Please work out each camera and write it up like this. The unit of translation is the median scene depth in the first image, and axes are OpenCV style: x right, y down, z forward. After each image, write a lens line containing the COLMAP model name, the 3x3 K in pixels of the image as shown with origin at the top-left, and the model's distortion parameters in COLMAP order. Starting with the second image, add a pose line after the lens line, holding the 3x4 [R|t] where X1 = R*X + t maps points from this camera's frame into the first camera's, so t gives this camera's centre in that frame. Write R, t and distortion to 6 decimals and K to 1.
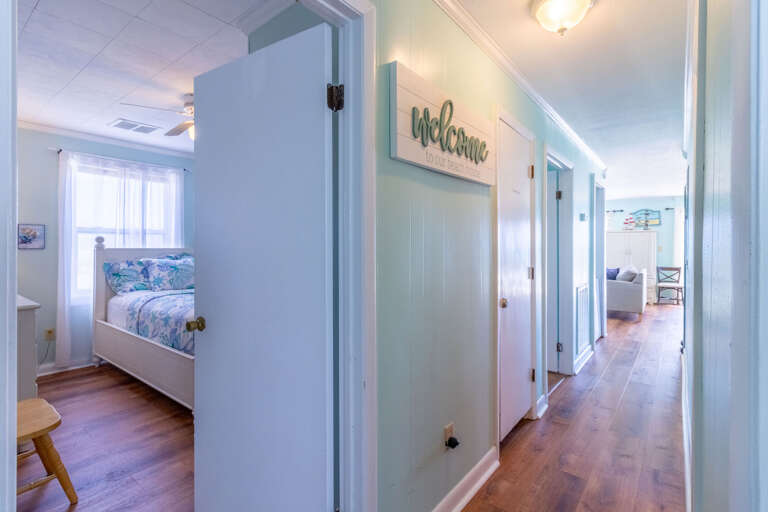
lens RADIAL K [[362.3, 0, 398.0], [0, 362.3, 255.3], [0, 0, 1]] dist [-0.001145, 0.000069]
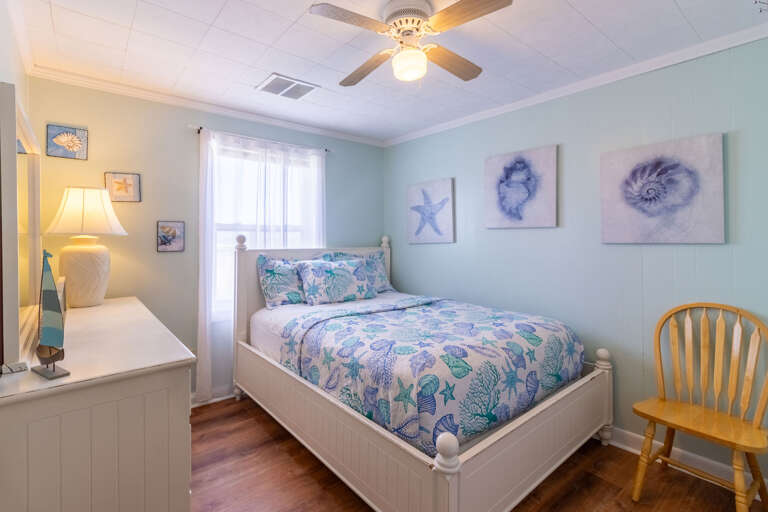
lens RADIAL K [[367.1, 0, 382.1], [0, 367.1, 245.8], [0, 0, 1]] dist [0.001079, 0.000005]
pose [[0.969835, -0.003275, -0.243741, -0.352713], [0.001434, 0.999969, -0.007729, -0.023579], [0.243758, 0.007147, 0.969810, 0.316539]]
